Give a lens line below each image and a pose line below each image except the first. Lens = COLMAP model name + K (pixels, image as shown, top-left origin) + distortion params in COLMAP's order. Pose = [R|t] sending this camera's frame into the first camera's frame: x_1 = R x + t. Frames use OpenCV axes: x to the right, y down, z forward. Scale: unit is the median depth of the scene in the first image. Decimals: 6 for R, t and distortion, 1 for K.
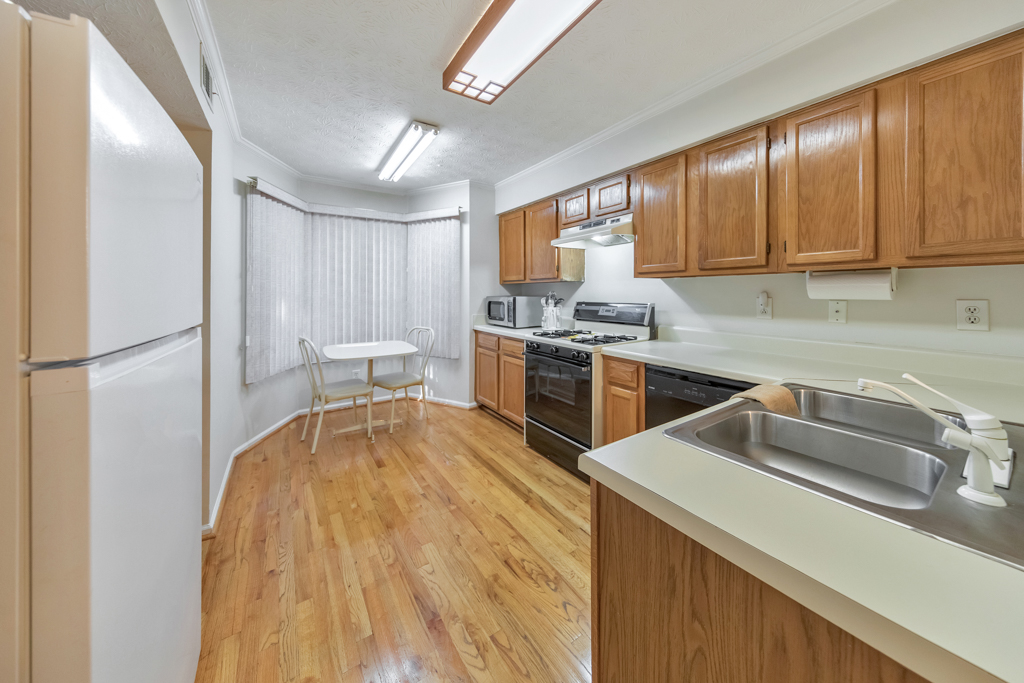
lens RADIAL K [[345.0, 0, 516.2], [0, 345.0, 284.1], [0, 0, 1]] dist [0.000373, -0.000056]
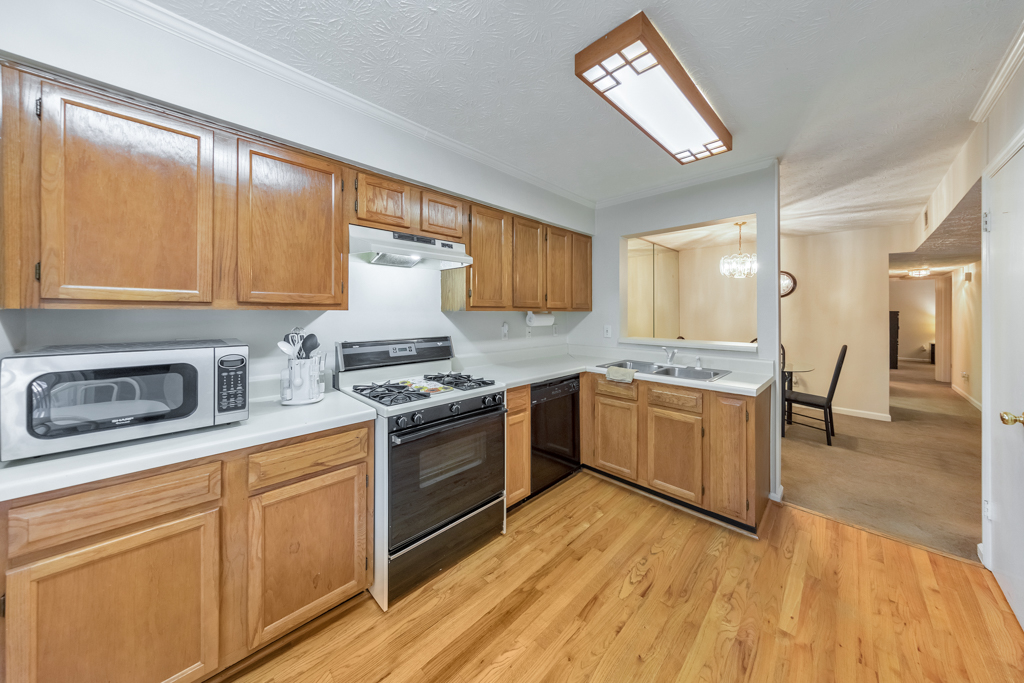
lens RADIAL K [[335.1, 0, 501.3], [0, 335.1, 311.5], [0, 0, 1]] dist [0.000382, -0.000024]
pose [[-0.182398, 0.008374, 0.983189, -0.594110], [-0.020680, 0.999710, -0.012351, -0.005851], [-0.983007, -0.022585, -0.182172, 1.025420]]
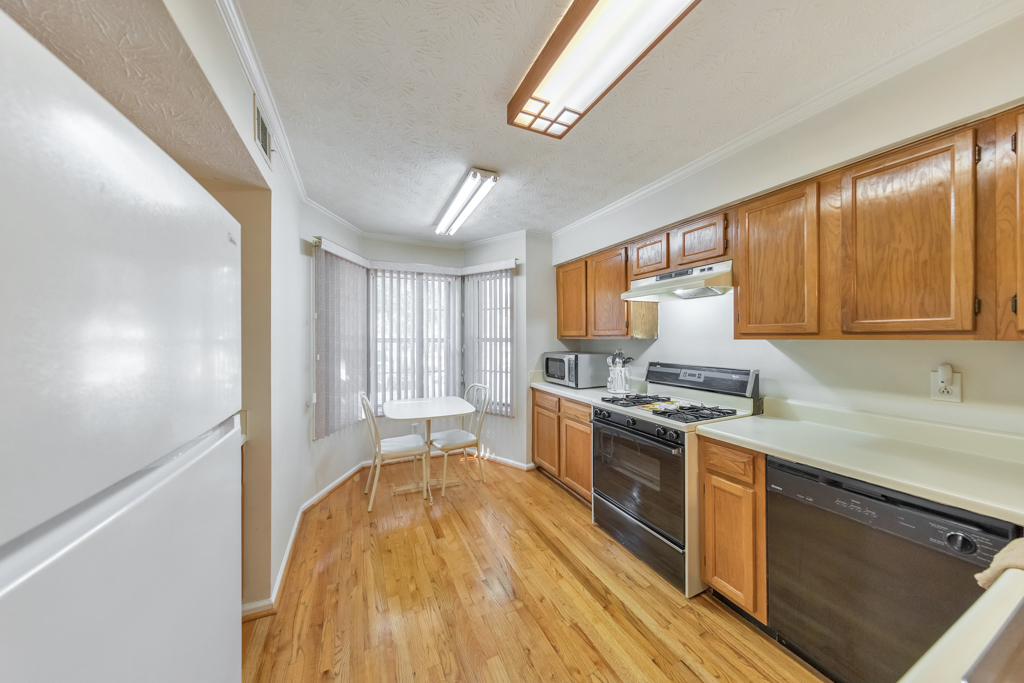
lens RADIAL K [[326.9, 0, 510.8], [0, 326.9, 333.1], [0, 0, 1]] dist [-0.000021, -0.000003]
pose [[0.988840, -0.000811, -0.148982, -0.064210], [0.002260, 0.999952, 0.009555, -0.039704], [0.148967, -0.009785, 0.988794, 0.146774]]
